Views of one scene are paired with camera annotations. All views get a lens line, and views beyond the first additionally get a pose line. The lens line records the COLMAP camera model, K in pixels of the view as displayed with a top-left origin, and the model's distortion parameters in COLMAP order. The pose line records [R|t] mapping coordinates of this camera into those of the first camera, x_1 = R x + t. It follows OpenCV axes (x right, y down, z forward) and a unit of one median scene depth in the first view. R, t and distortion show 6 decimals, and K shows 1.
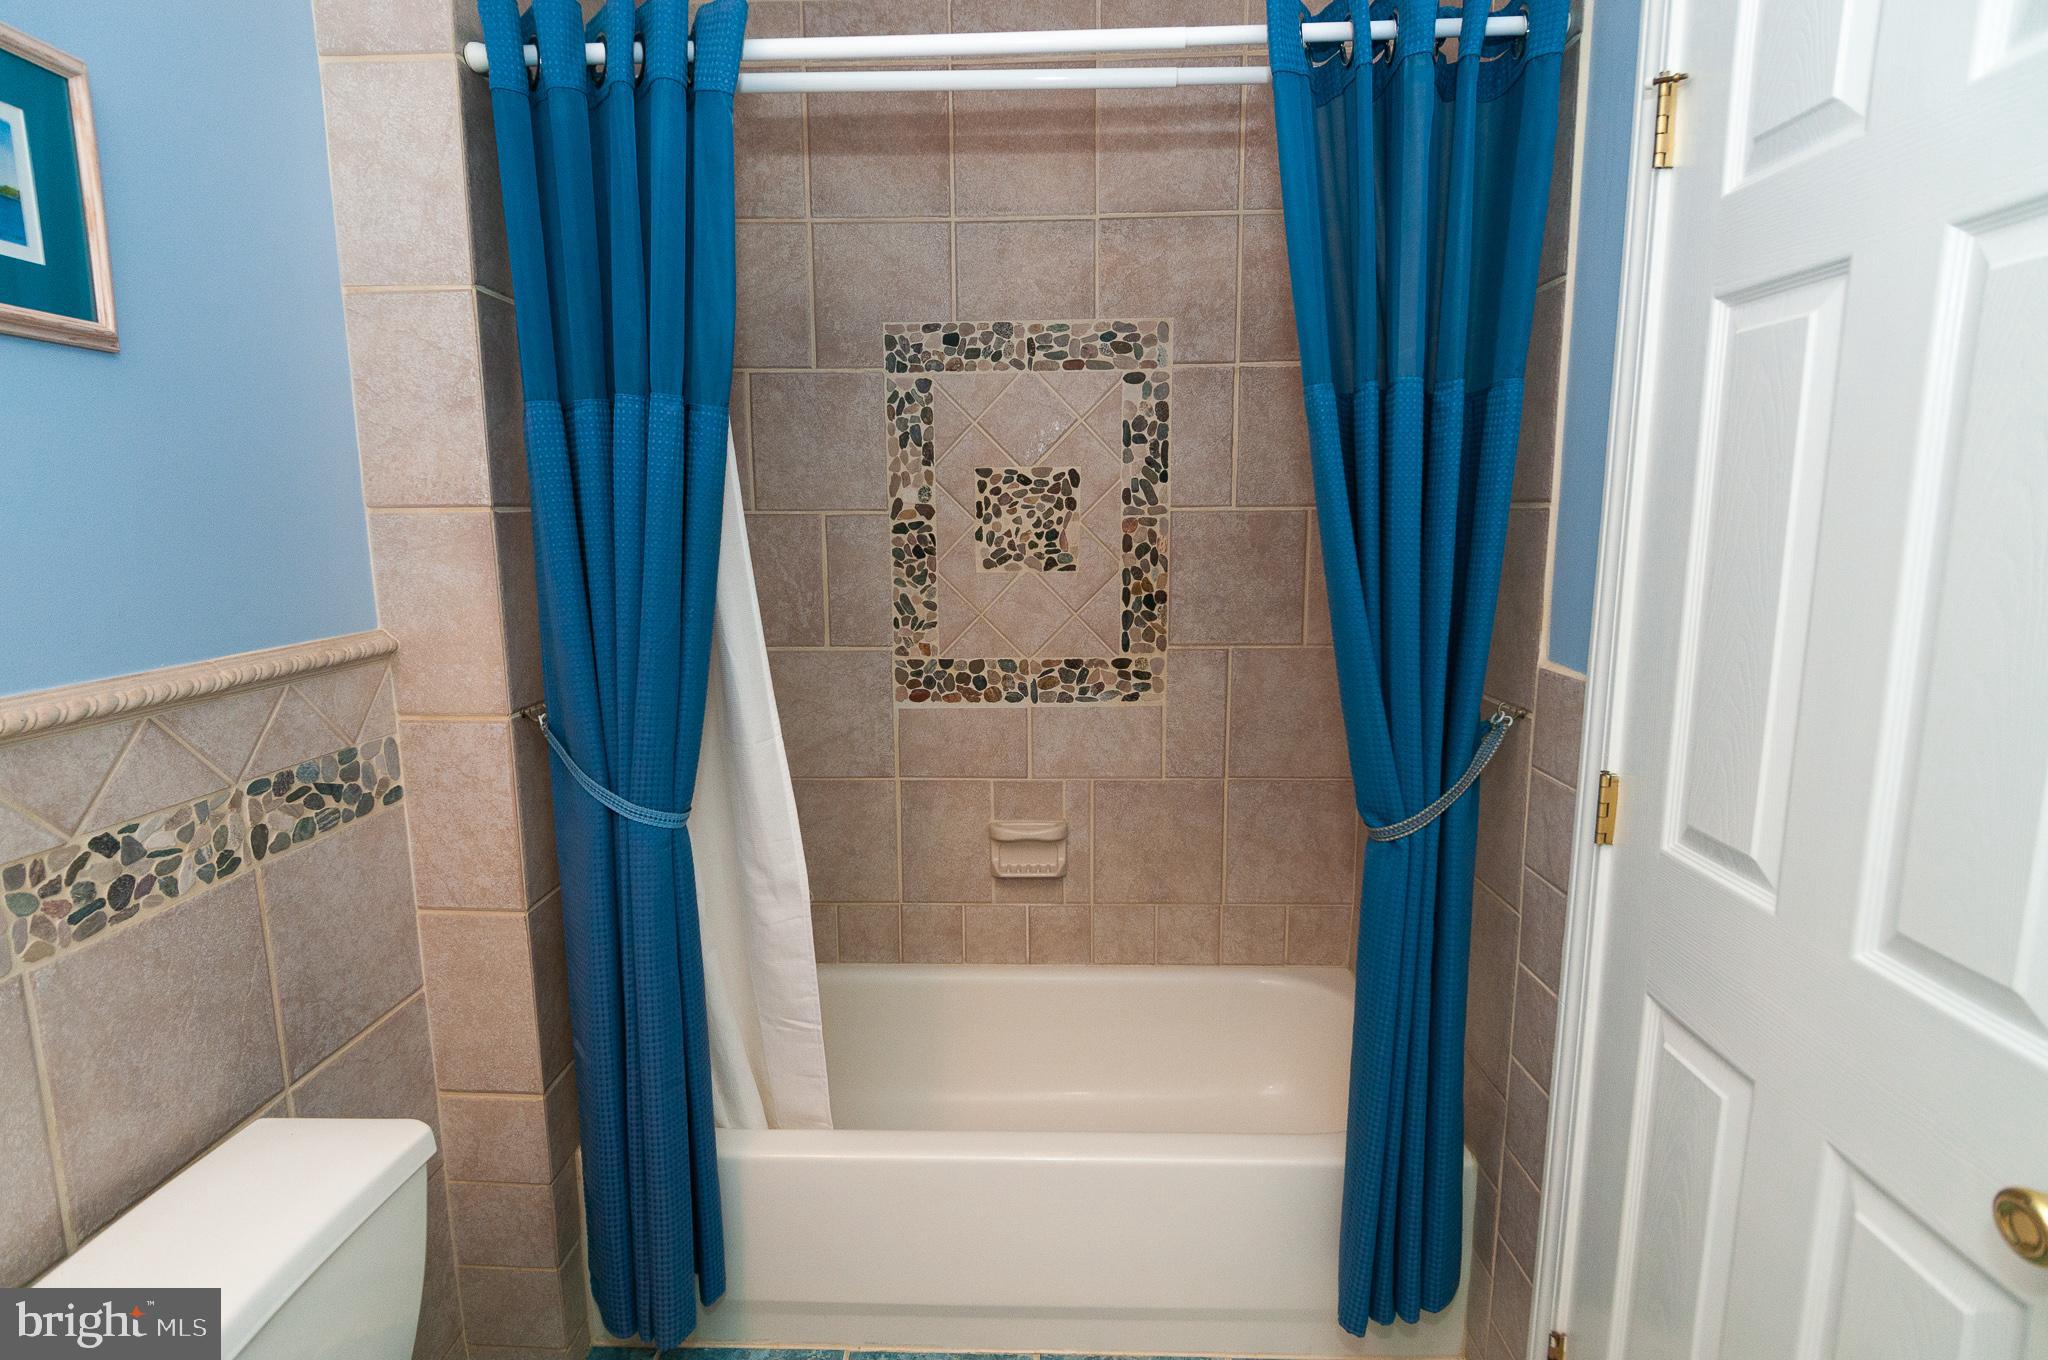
lens RADIAL K [[1058.1, 0, 1020.0], [0, 1058.1, 689.9], [0, 0, 1]] dist [0.009601, -0.009510]
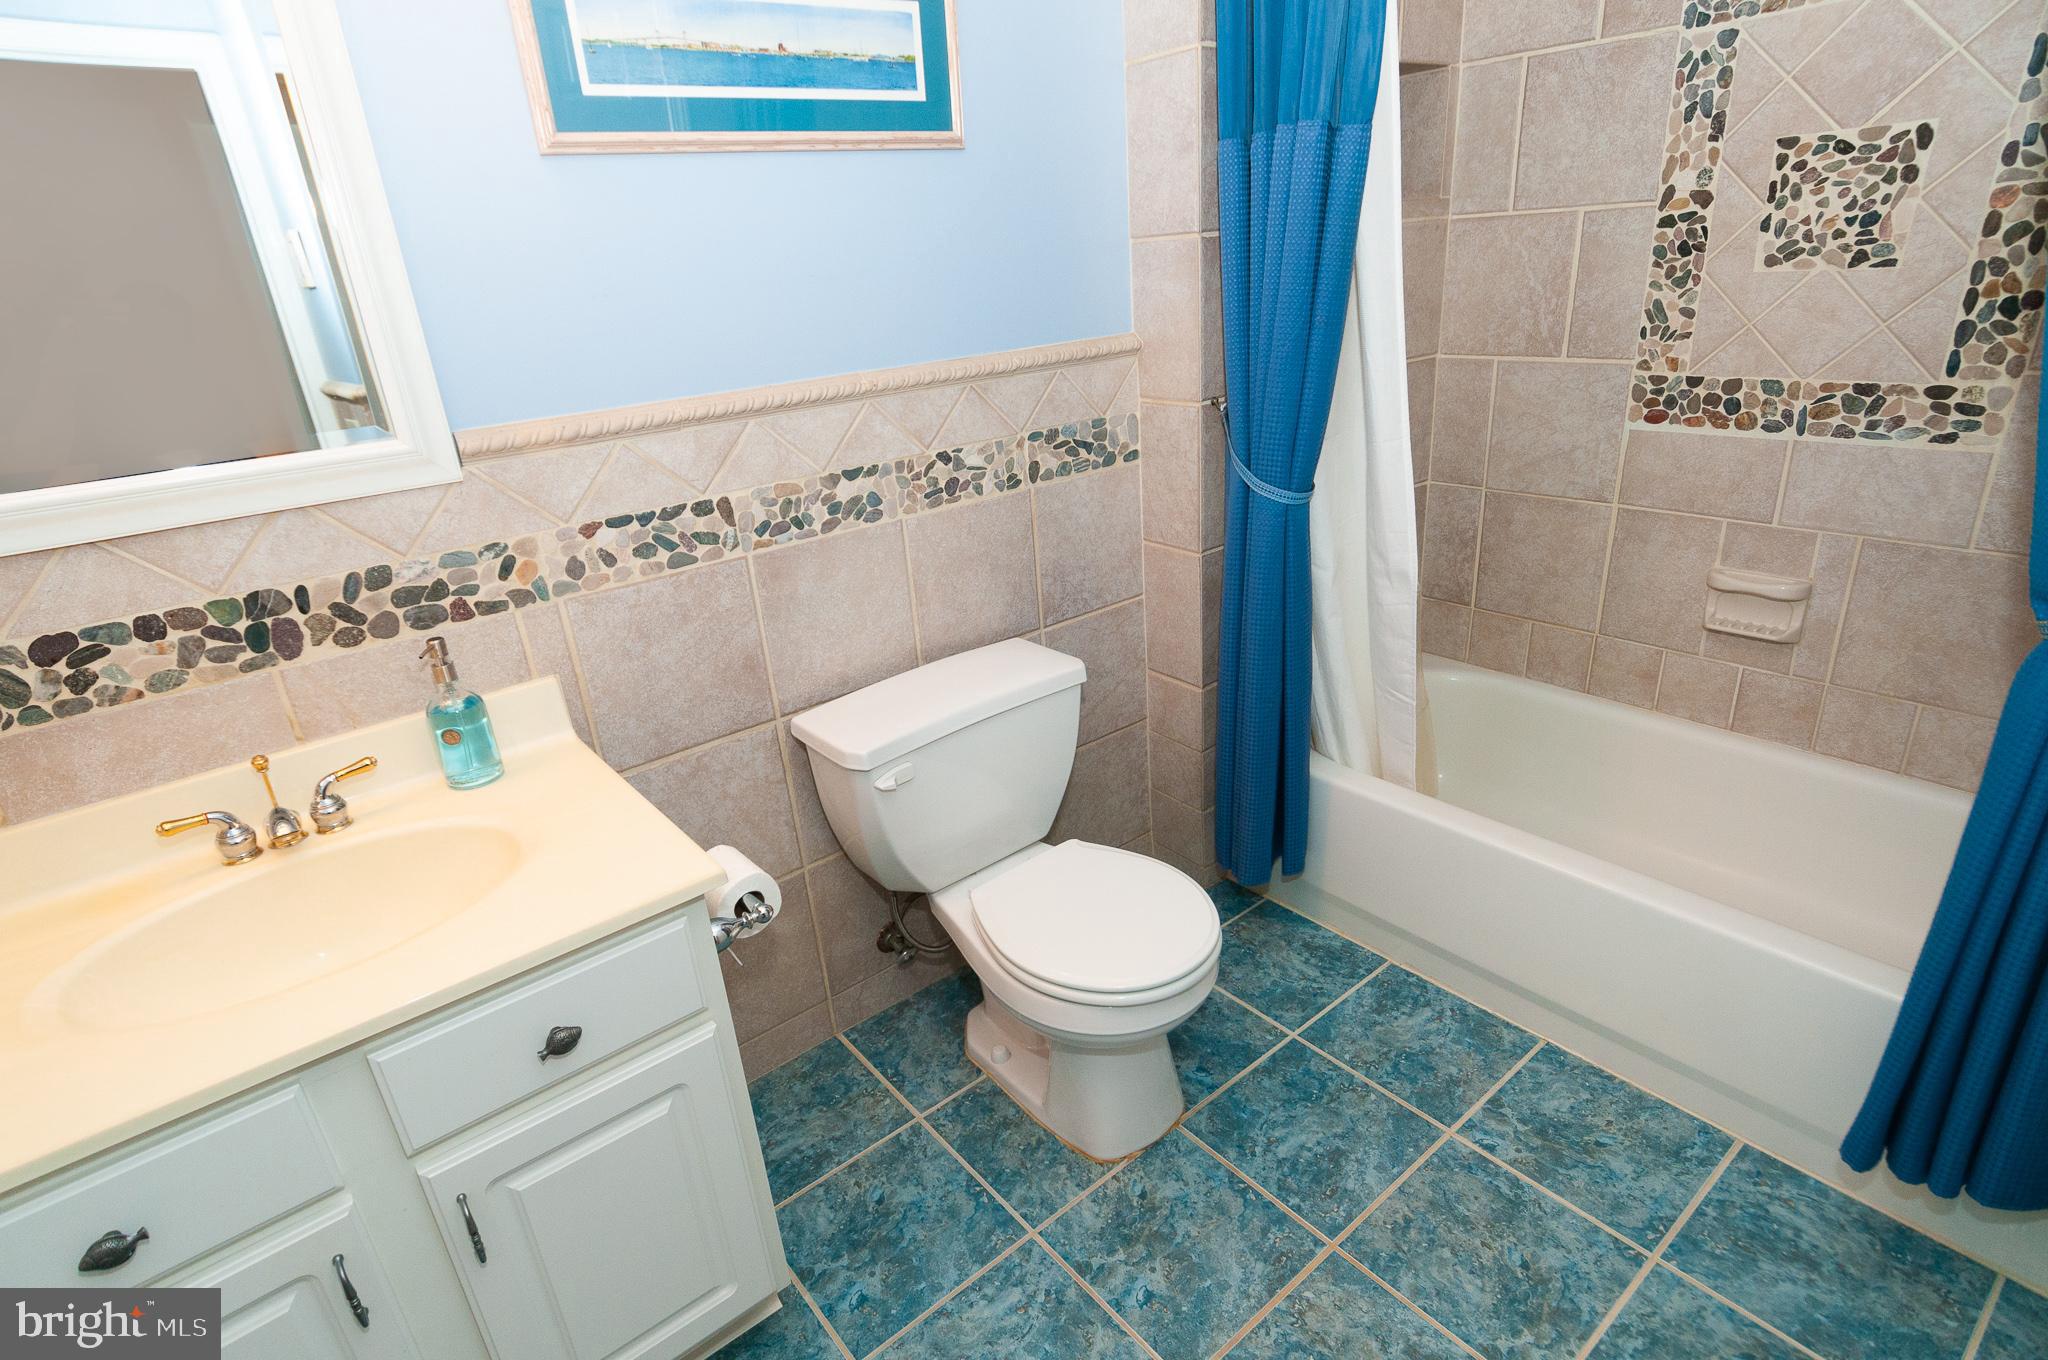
lens RADIAL K [[1058.1, 0, 1020.0], [0, 1058.1, 689.9], [0, 0, 1]] dist [0.009601, -0.009510]
pose [[0.644900, 0.255731, -0.720212, 0.282430], [-0.059510, 0.956298, 0.286274, 0.001525], [0.761946, -0.141758, 0.631935, -0.037713]]
